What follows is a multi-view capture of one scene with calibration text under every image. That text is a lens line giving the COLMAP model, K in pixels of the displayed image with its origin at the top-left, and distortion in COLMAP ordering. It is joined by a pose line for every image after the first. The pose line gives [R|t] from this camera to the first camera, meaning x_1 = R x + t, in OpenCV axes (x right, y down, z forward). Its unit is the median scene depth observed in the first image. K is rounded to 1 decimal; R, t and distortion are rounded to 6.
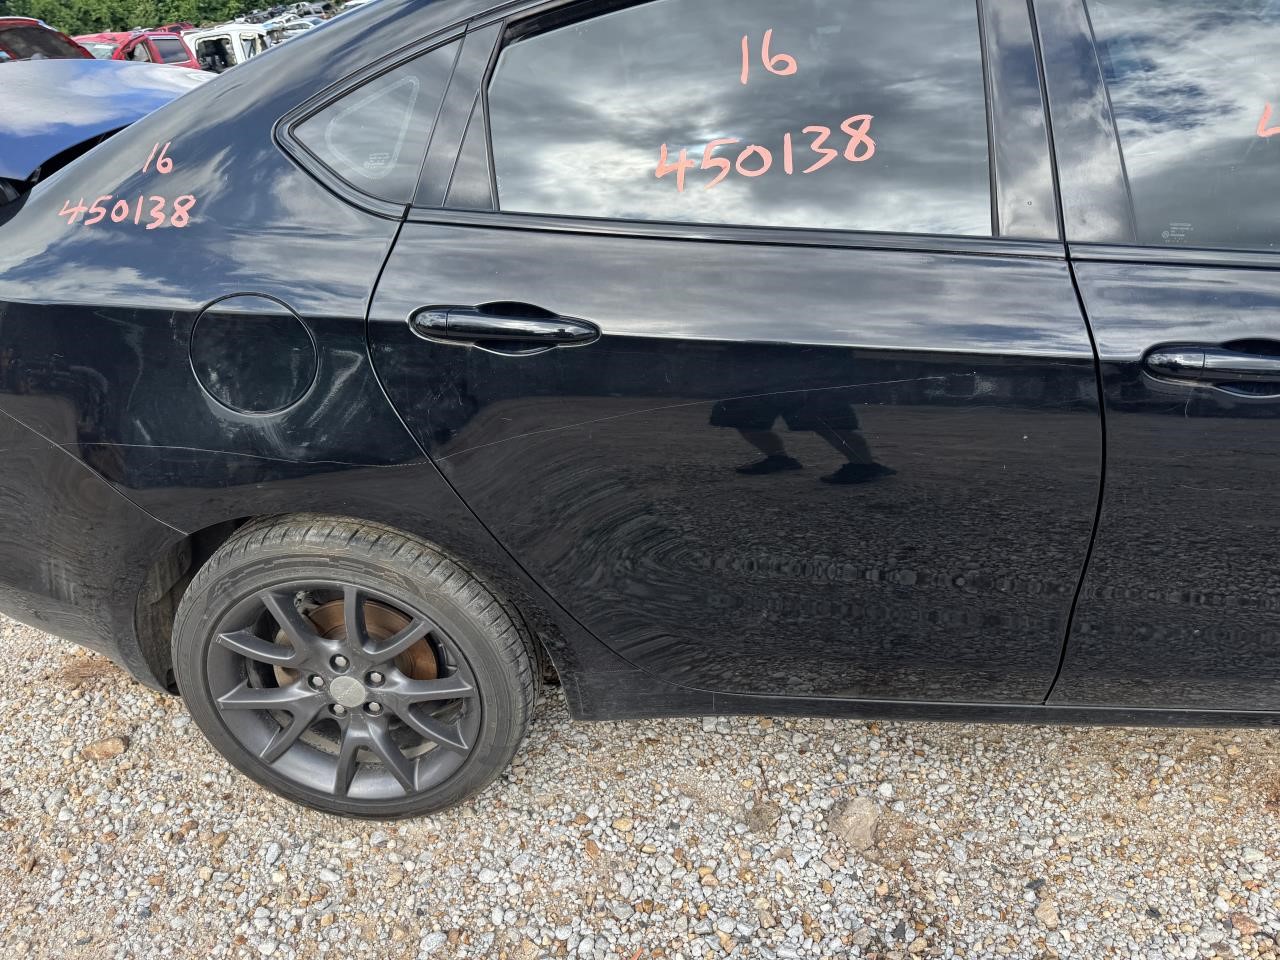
lens RADIAL K [[896.7, 0, 644.1], [0, 896.7, 463.3], [0, 0, 1]] dist [0.032382, -0.034187]
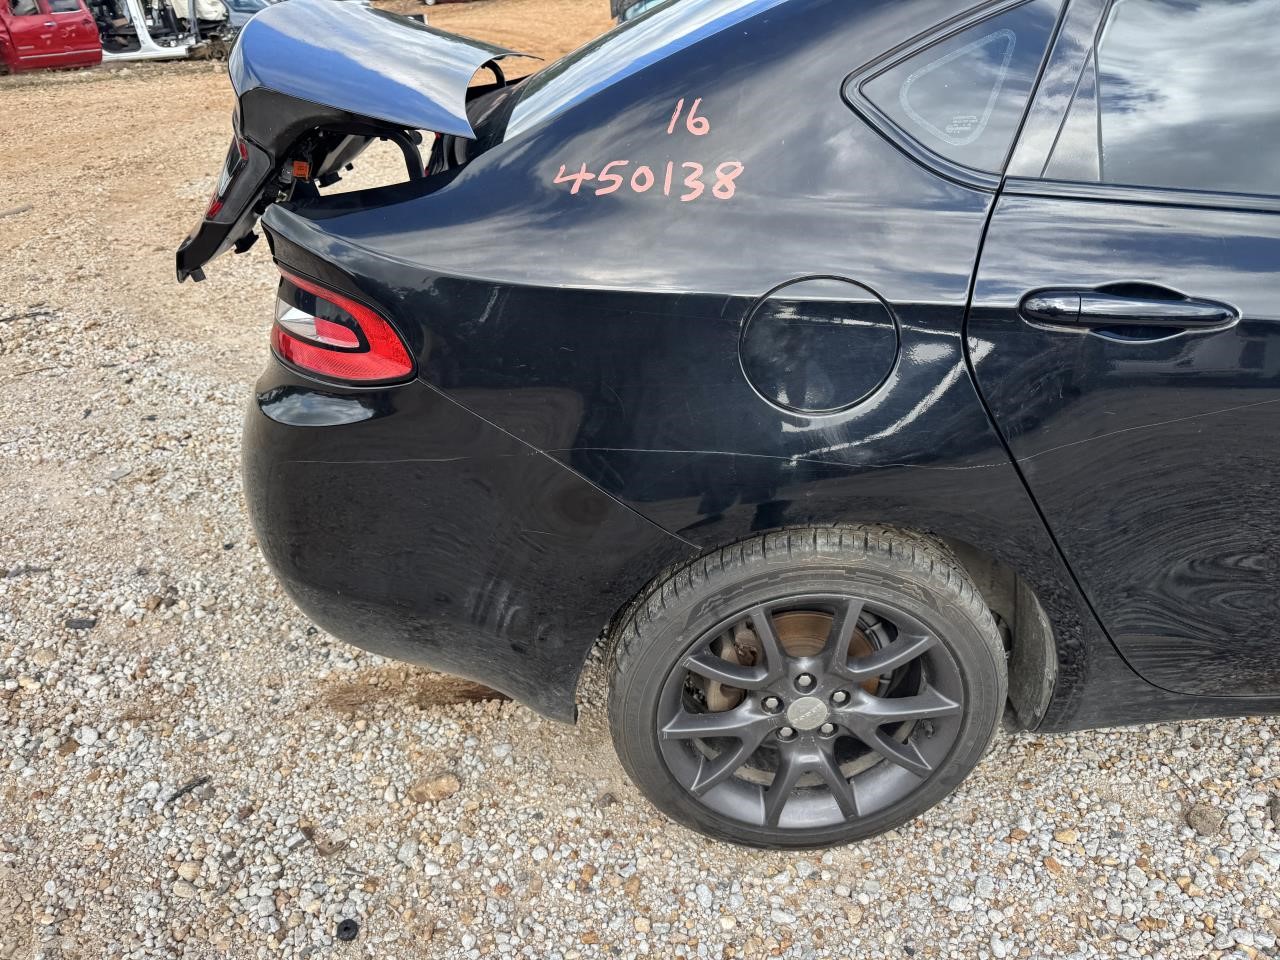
lens RADIAL K [[896.7, 0, 640.5], [0, 896.7, 448.7], [0, 0, 1]] dist [0.032382, -0.034187]
pose [[0.991921, -0.019138, 0.125406, -0.588017], [0.017496, 0.999746, 0.014184, -0.028360], [-0.125646, -0.011875, 0.992004, 0.122385]]
